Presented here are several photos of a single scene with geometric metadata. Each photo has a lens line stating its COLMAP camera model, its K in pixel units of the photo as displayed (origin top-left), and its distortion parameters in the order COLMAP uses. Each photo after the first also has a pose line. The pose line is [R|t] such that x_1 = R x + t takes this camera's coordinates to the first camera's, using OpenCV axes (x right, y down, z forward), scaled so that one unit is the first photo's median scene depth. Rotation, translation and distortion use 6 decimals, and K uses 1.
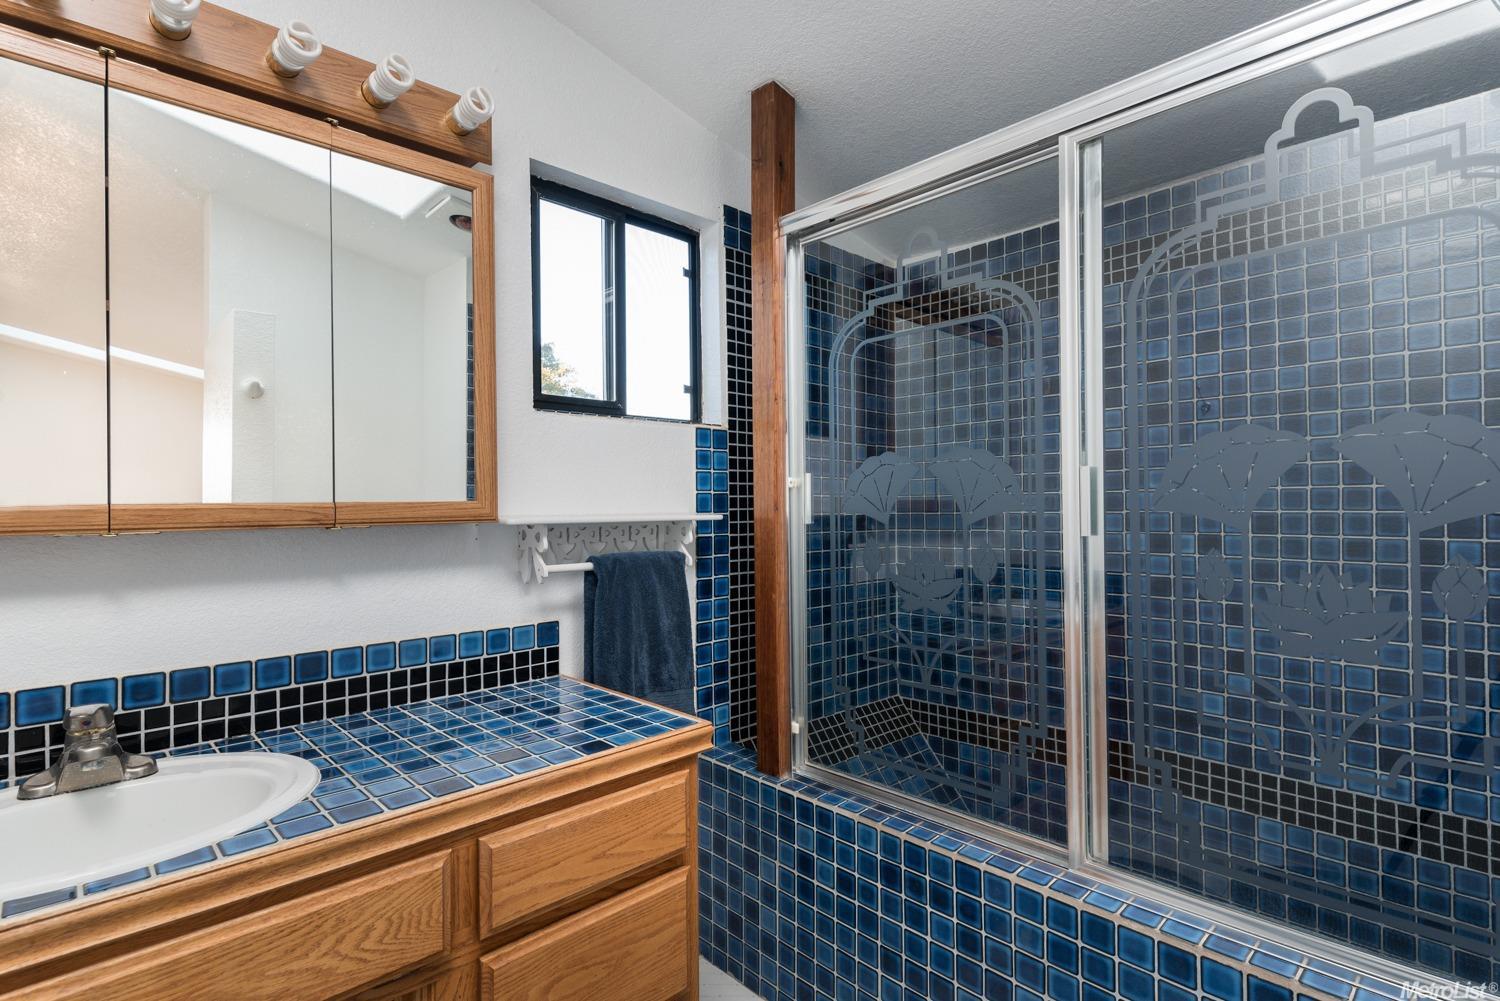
lens RADIAL K [[708.3, 0, 752.7], [0, 708.3, 503.6], [0, 0, 1]] dist [-0.000324, -0.000013]
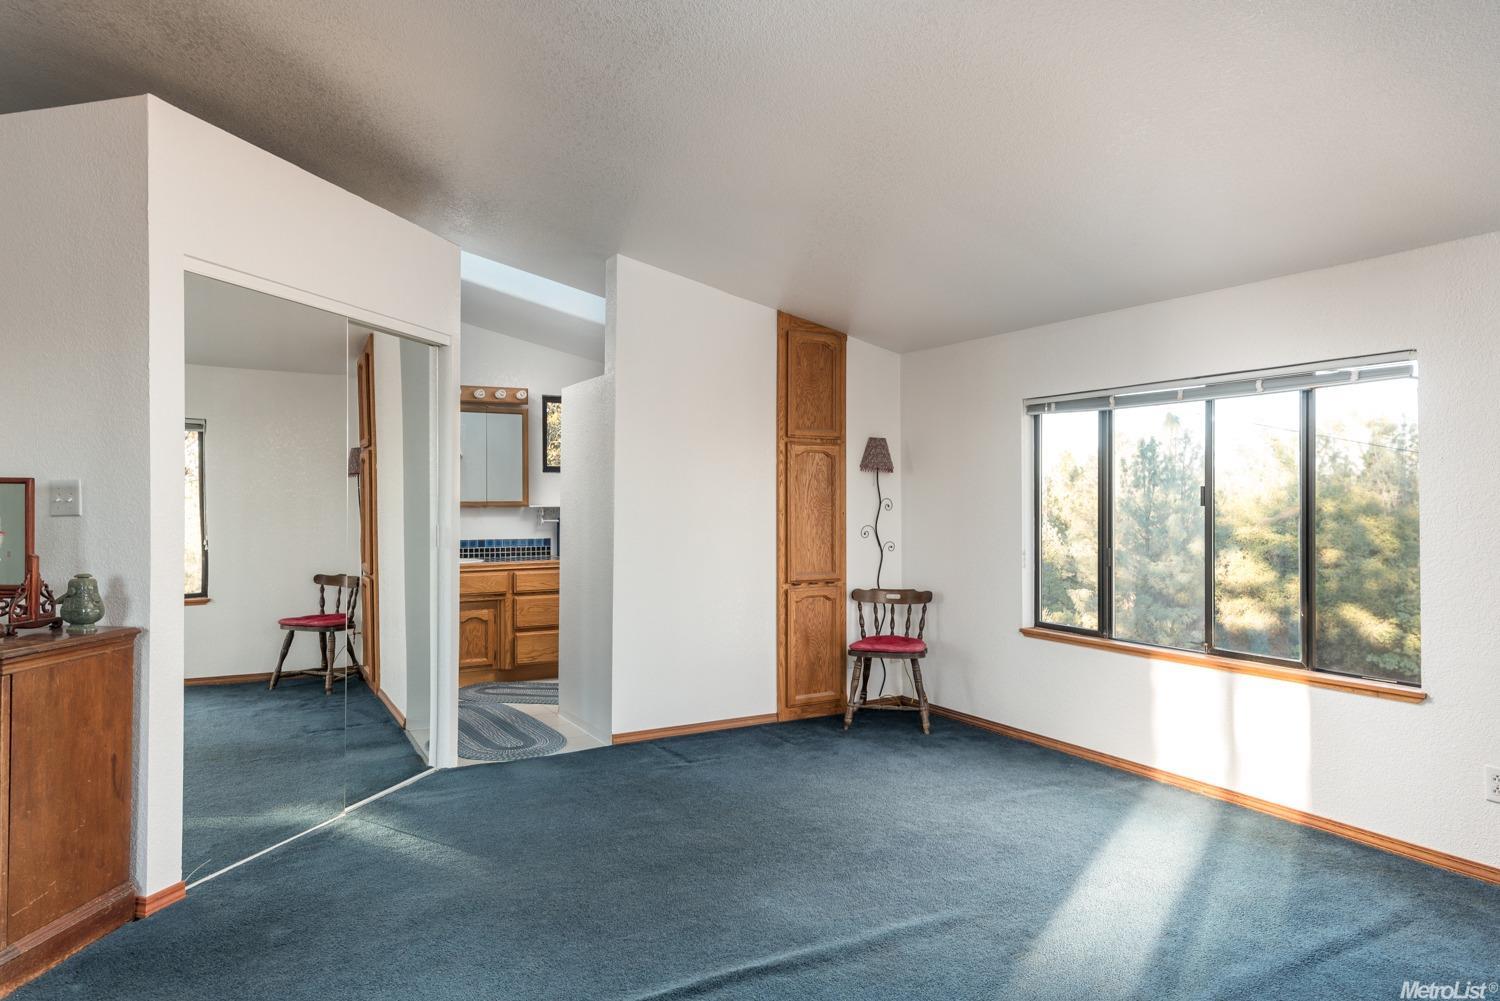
lens RADIAL K [[906.3, 0, 748.1], [0, 906.3, 498.4], [0, 0, 1]] dist [0.016107, -0.002023]
pose [[0.969113, 0.007773, -0.246495, 1.891727], [-0.007275, 0.999969, 0.002934, -0.037442], [0.246510, -0.001050, 0.969140, -3.245859]]
